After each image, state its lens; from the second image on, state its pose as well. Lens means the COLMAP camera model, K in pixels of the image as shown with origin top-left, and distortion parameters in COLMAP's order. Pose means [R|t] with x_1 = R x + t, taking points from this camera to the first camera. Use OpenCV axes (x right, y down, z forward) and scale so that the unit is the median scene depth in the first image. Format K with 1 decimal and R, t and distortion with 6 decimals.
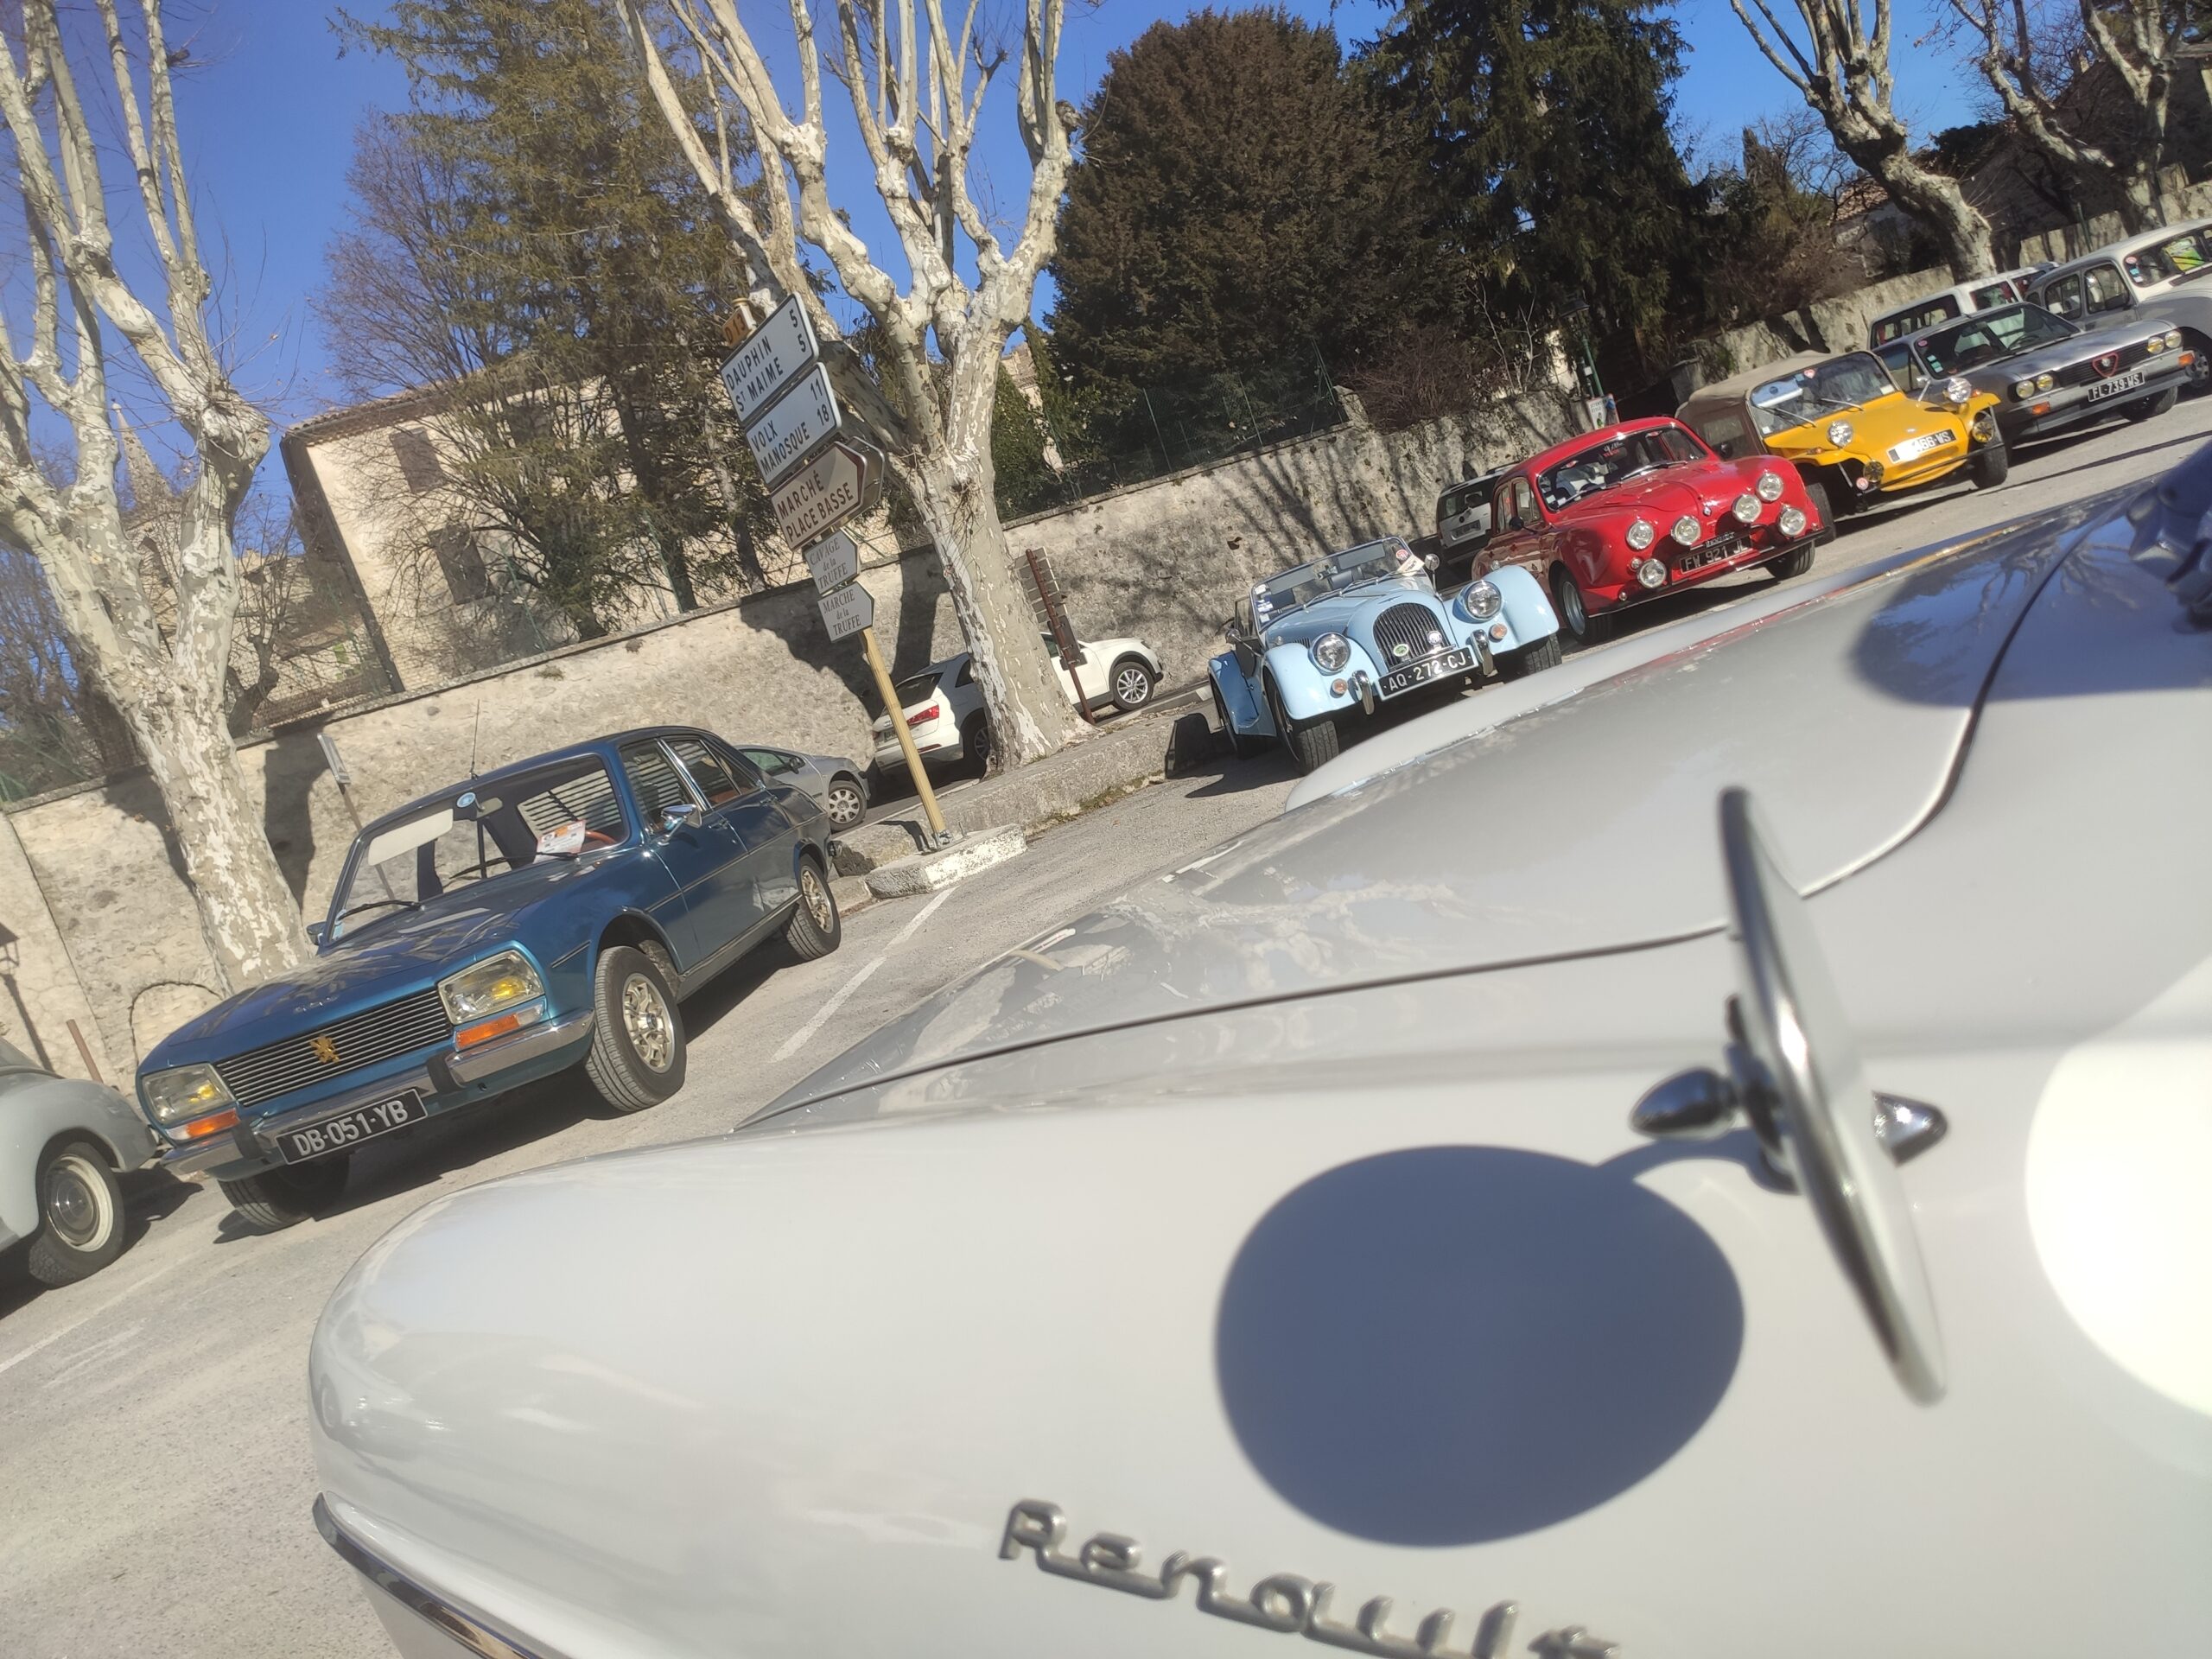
lens RADIAL K [[1774.2, 0, 1106.0], [0, 1774.2, 829.5], [0, 0, 1]] dist [0.126231, -0.172276]
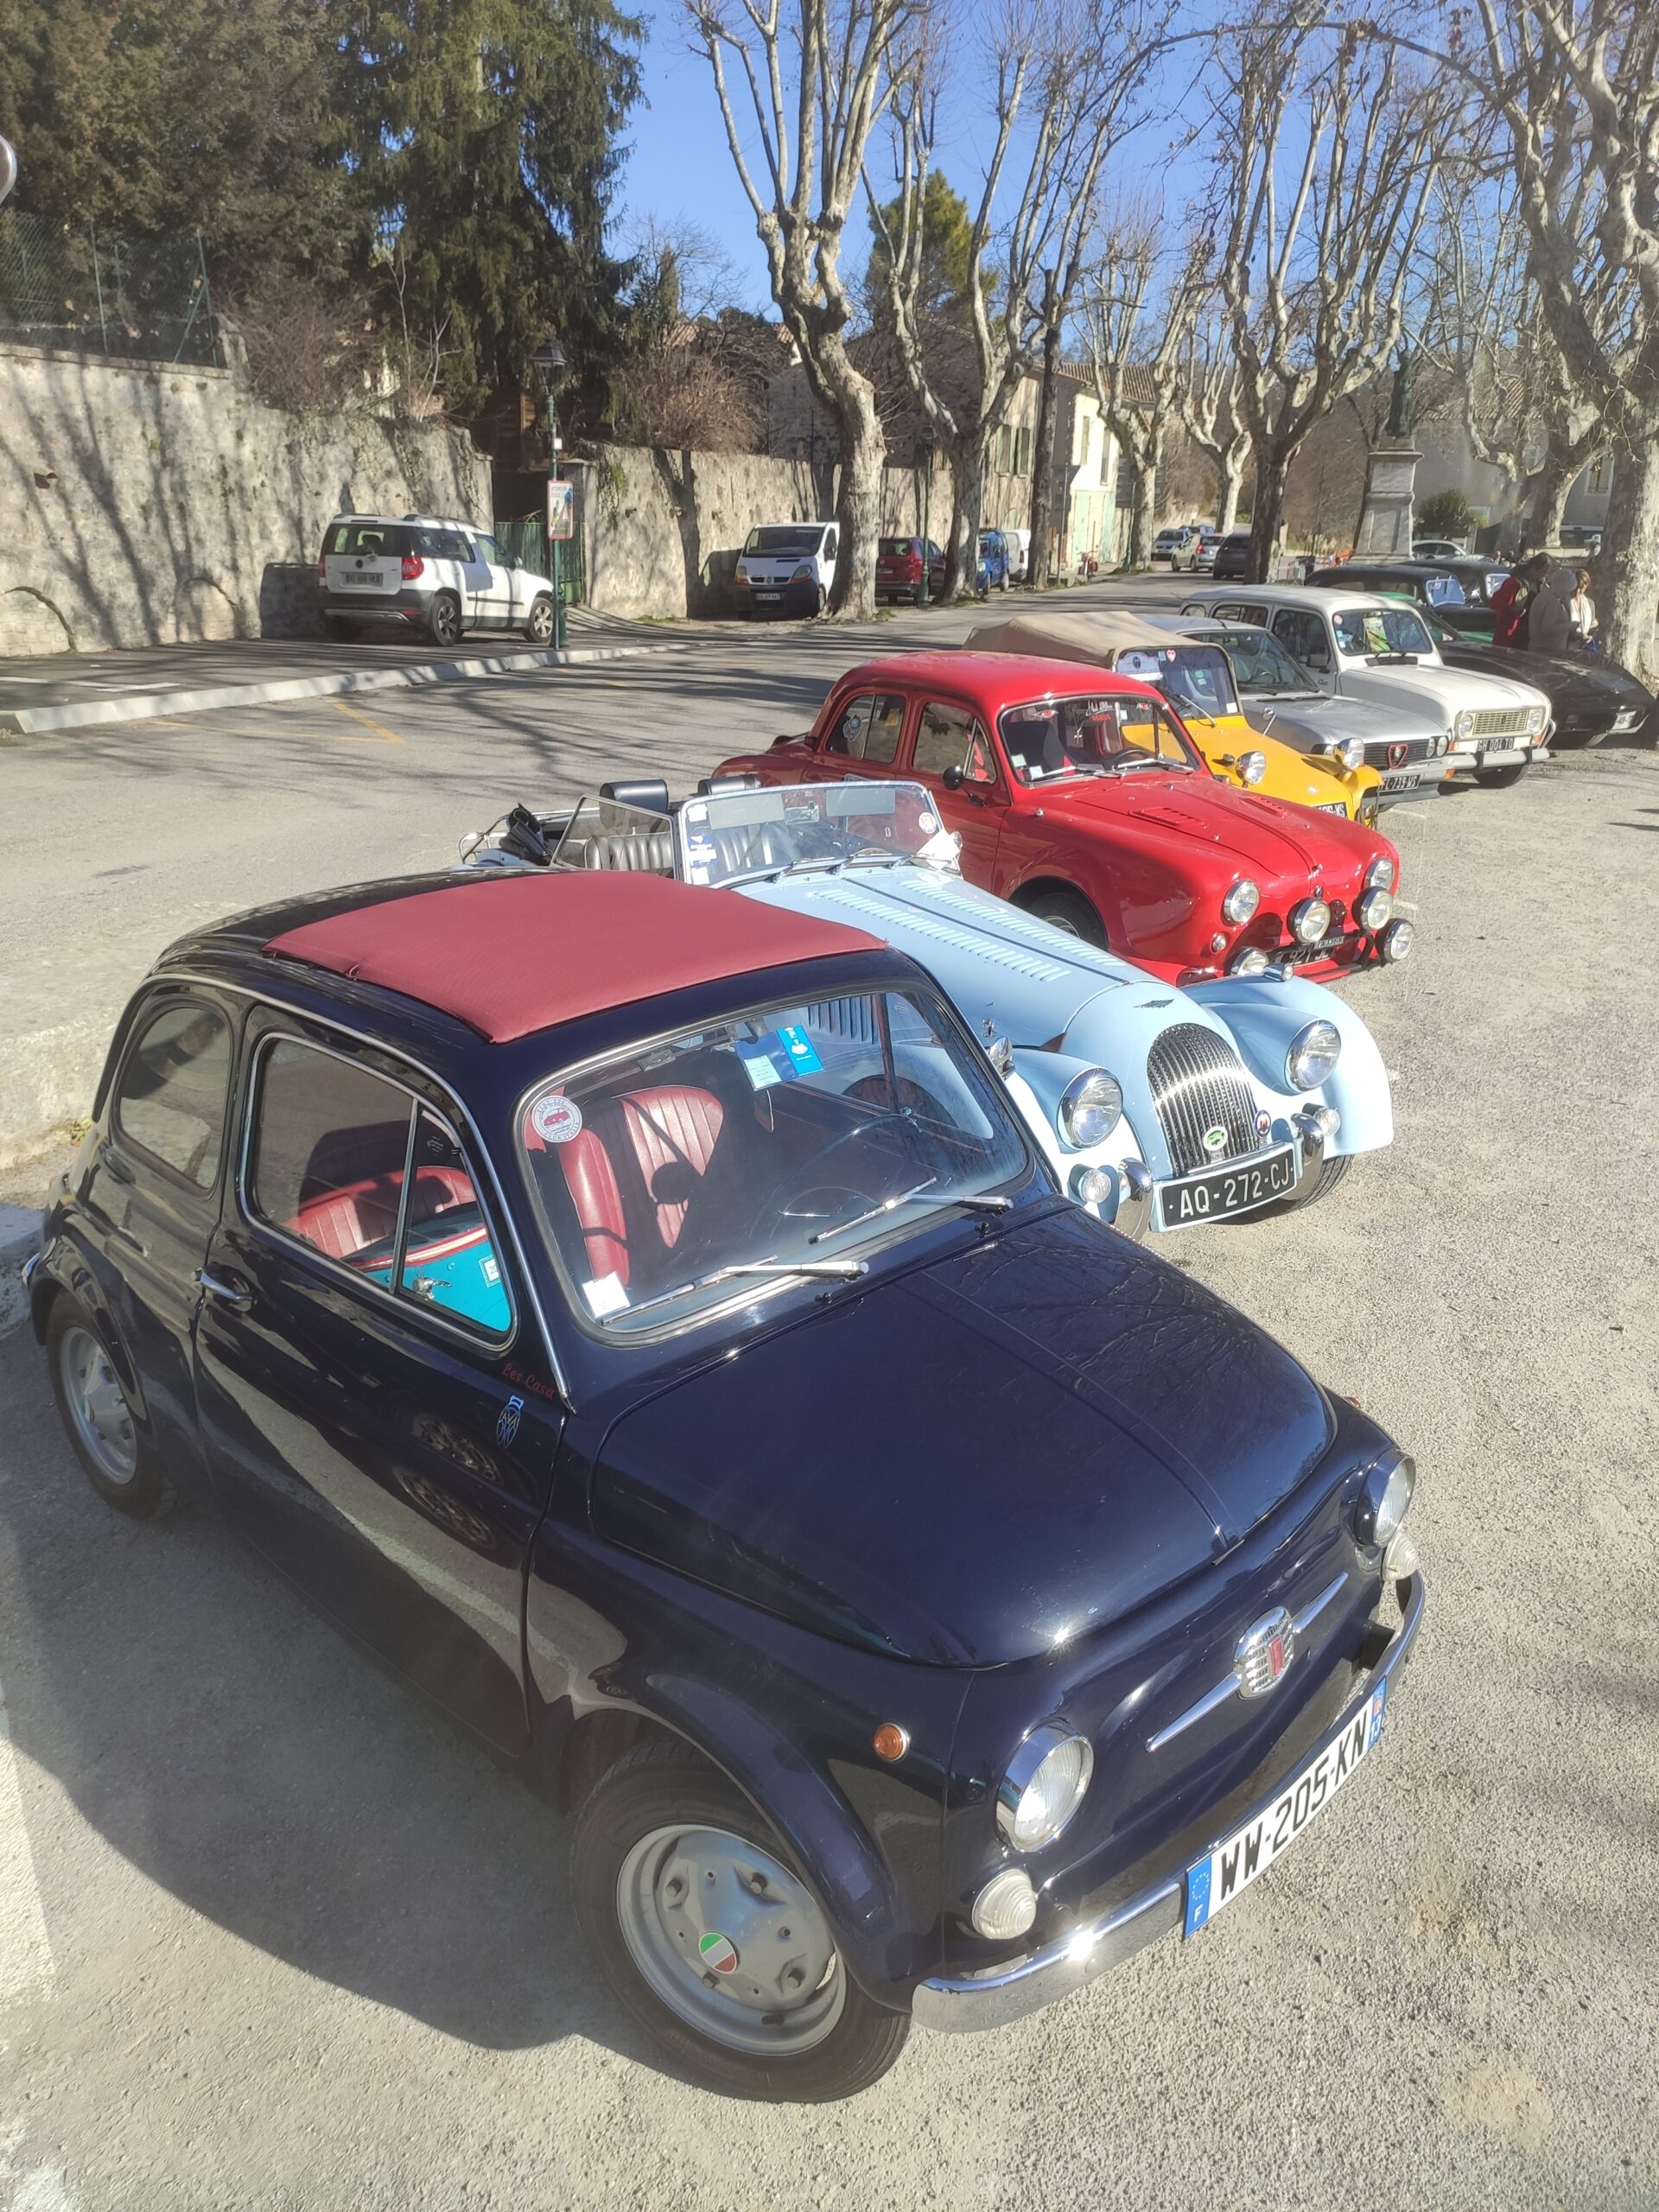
lens RADIAL K [[1774.2, 0, 829.5], [0, 1774.2, 1106.0], [0, 0, 1]] dist [0.126231, -0.172276]
pose [[0.782927, 0.177008, 0.596401, -0.062583], [-0.252389, 0.966605, 0.044443, -0.033037], [-0.568617, -0.185320, 0.801455, 0.215105]]
